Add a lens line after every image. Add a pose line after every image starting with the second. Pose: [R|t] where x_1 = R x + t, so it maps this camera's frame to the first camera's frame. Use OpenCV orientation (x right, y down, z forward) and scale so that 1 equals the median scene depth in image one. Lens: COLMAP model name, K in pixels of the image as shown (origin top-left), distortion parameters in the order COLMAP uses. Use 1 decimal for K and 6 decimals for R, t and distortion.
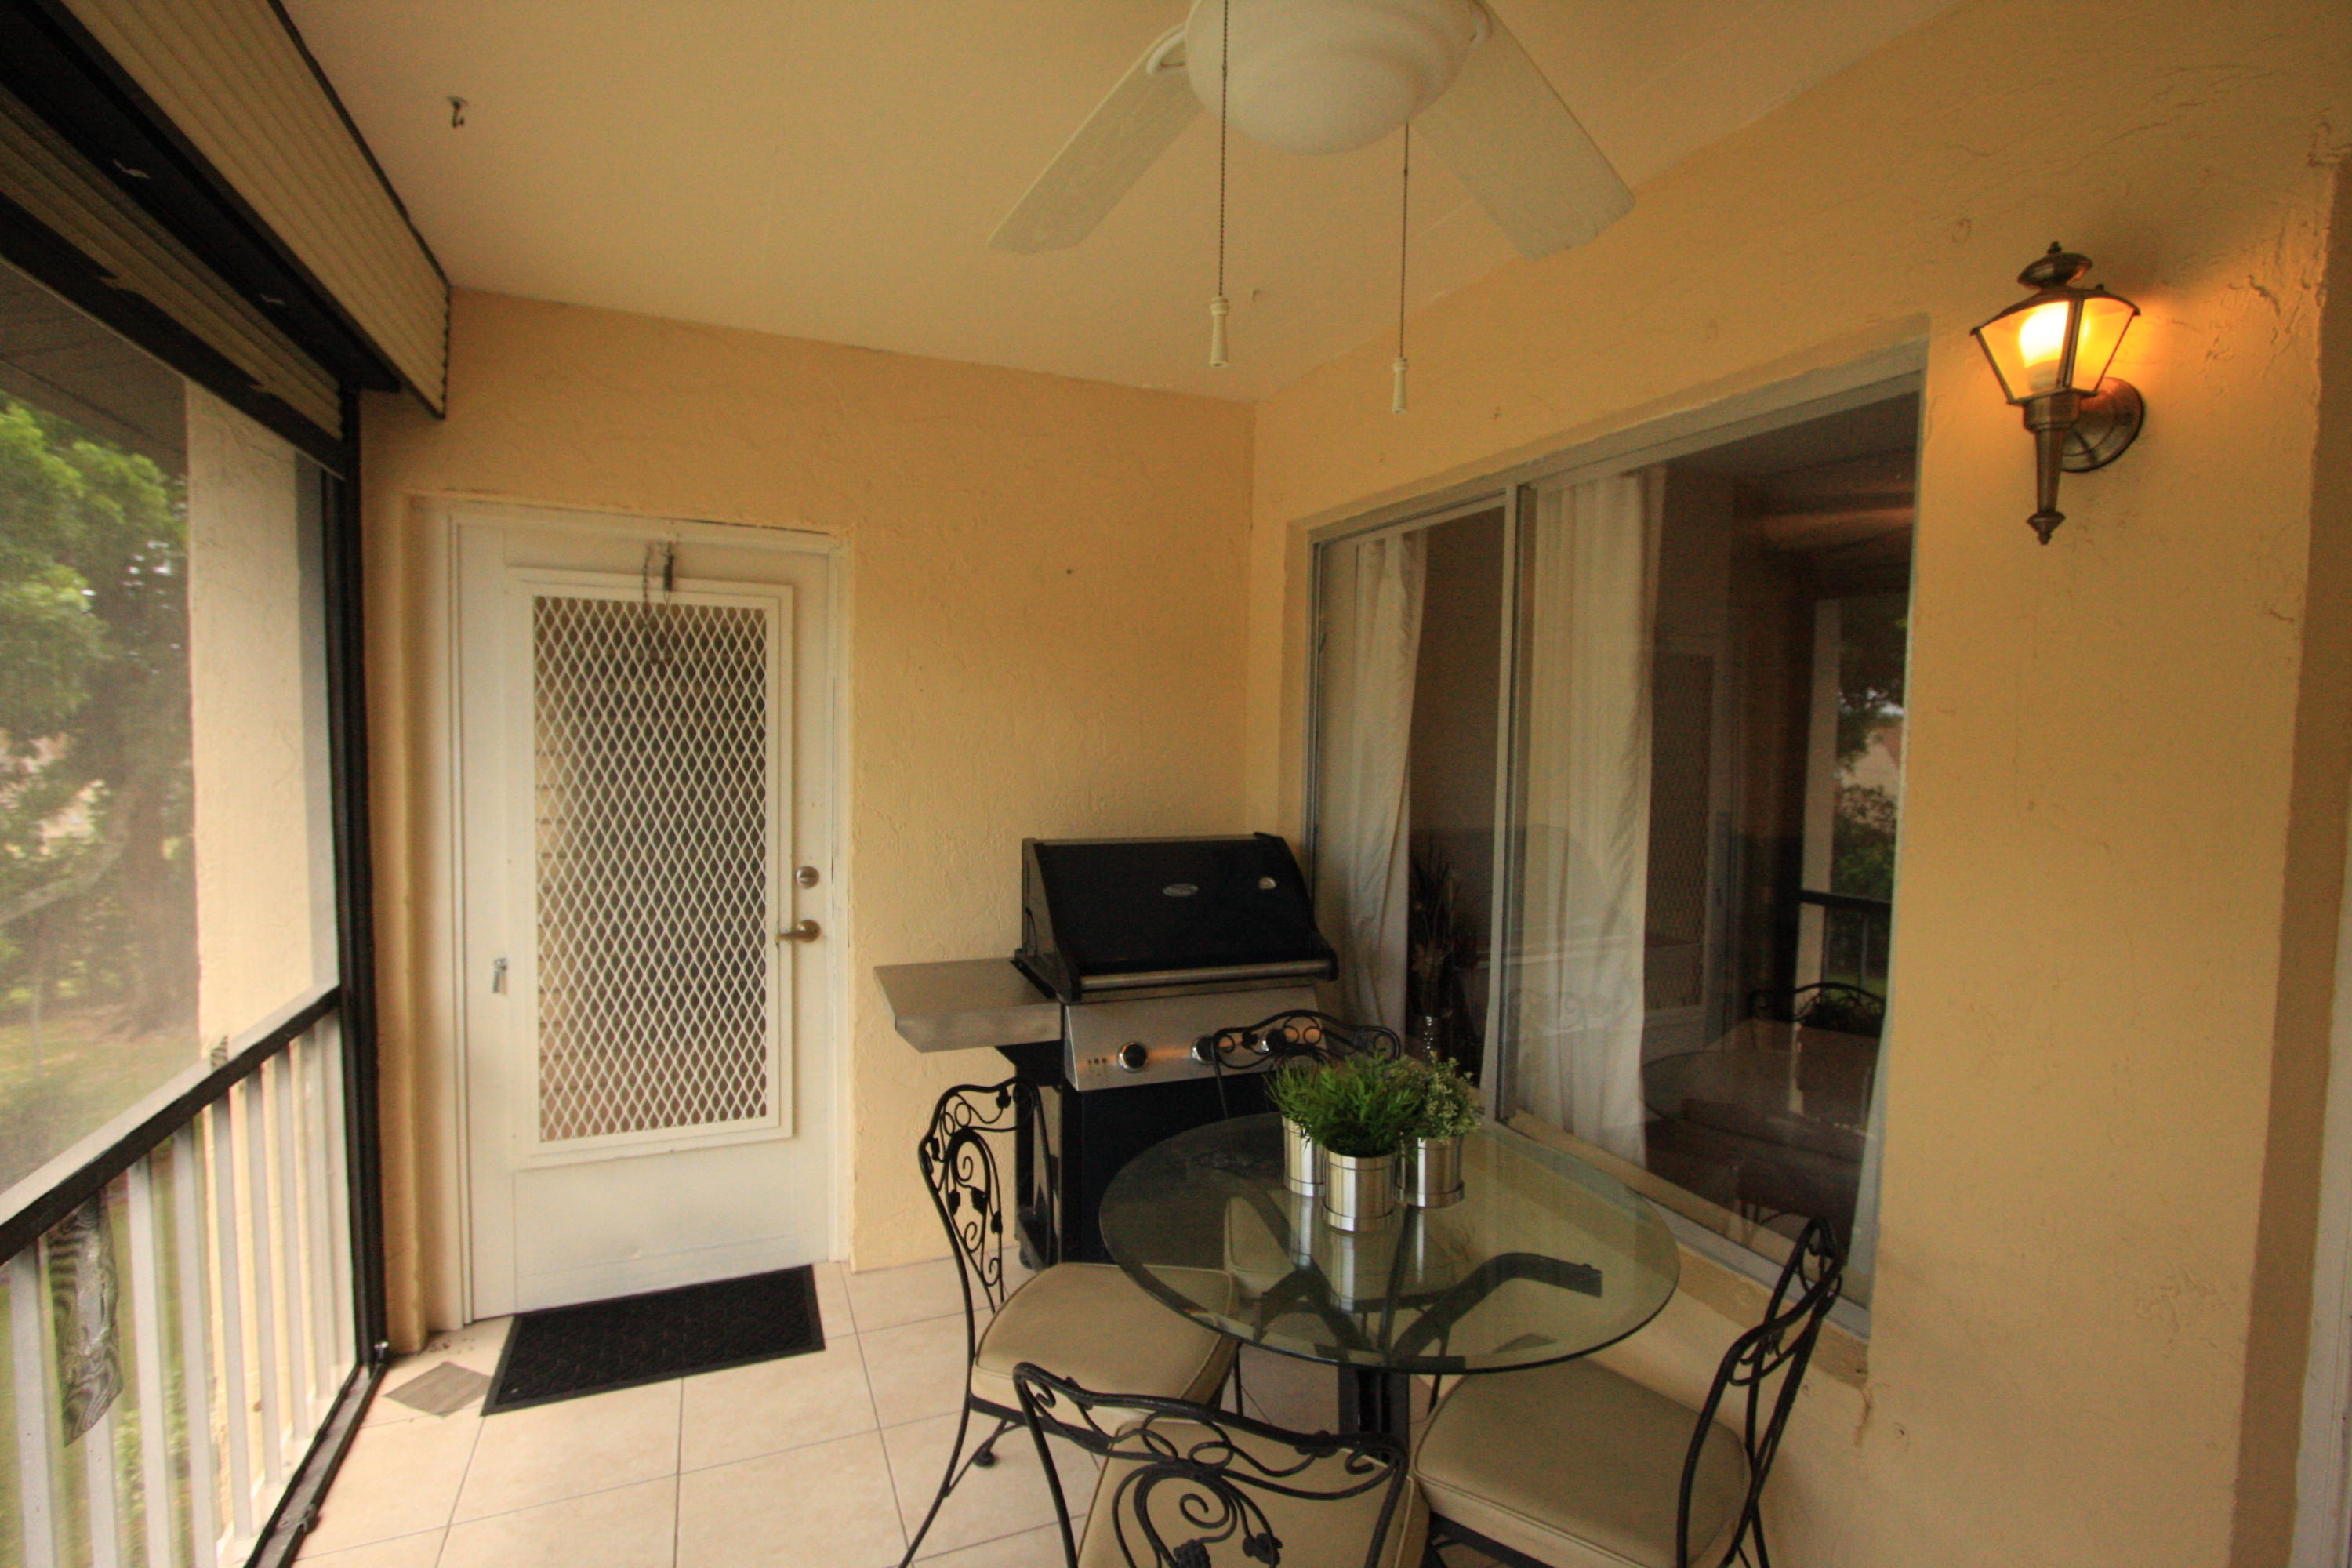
lens RADIAL K [[1088.1, 0, 1165.8], [0, 1088.1, 789.4], [0, 0, 1]] dist [-0.014657, 0.002015]
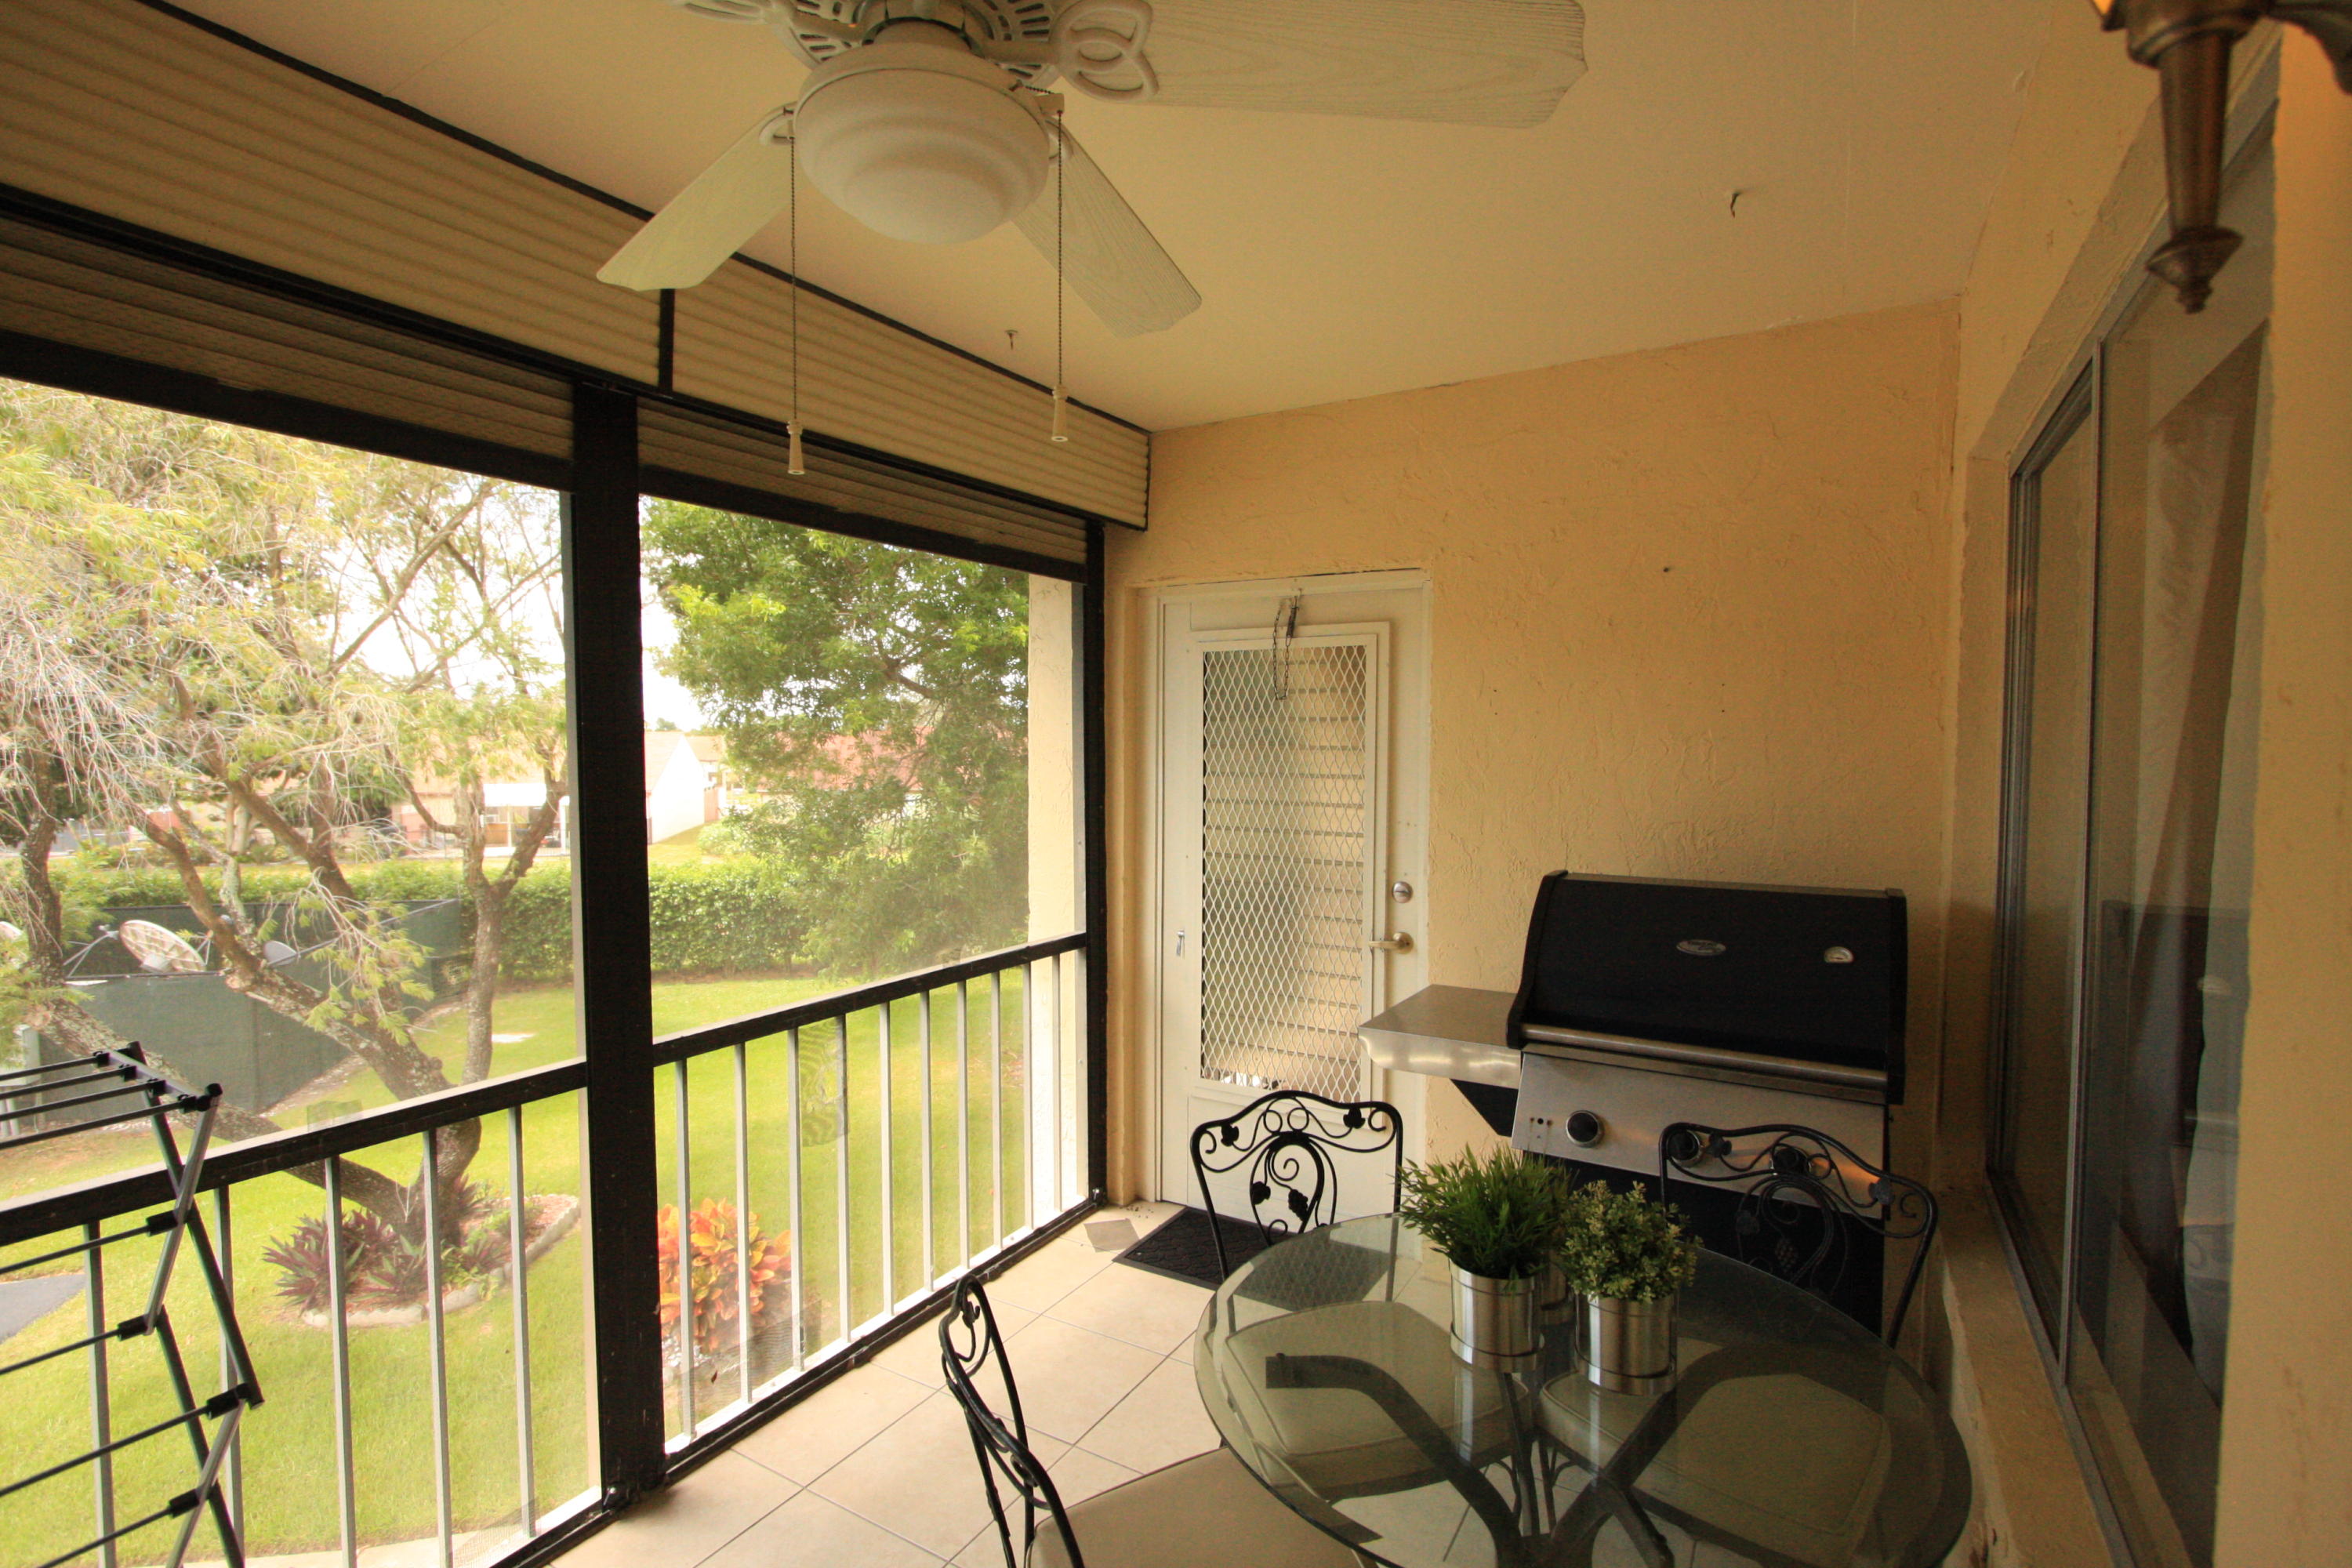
lens RADIAL K [[1088.1, 0, 1164.2], [0, 1088.1, 786.9], [0, 0, 1]] dist [-0.014657, 0.002015]
pose [[0.589610, 0.016253, -0.807525, 0.440288], [-0.033749, 0.999420, -0.004526, -0.010482], [0.806983, 0.029922, 0.589817, 0.199992]]
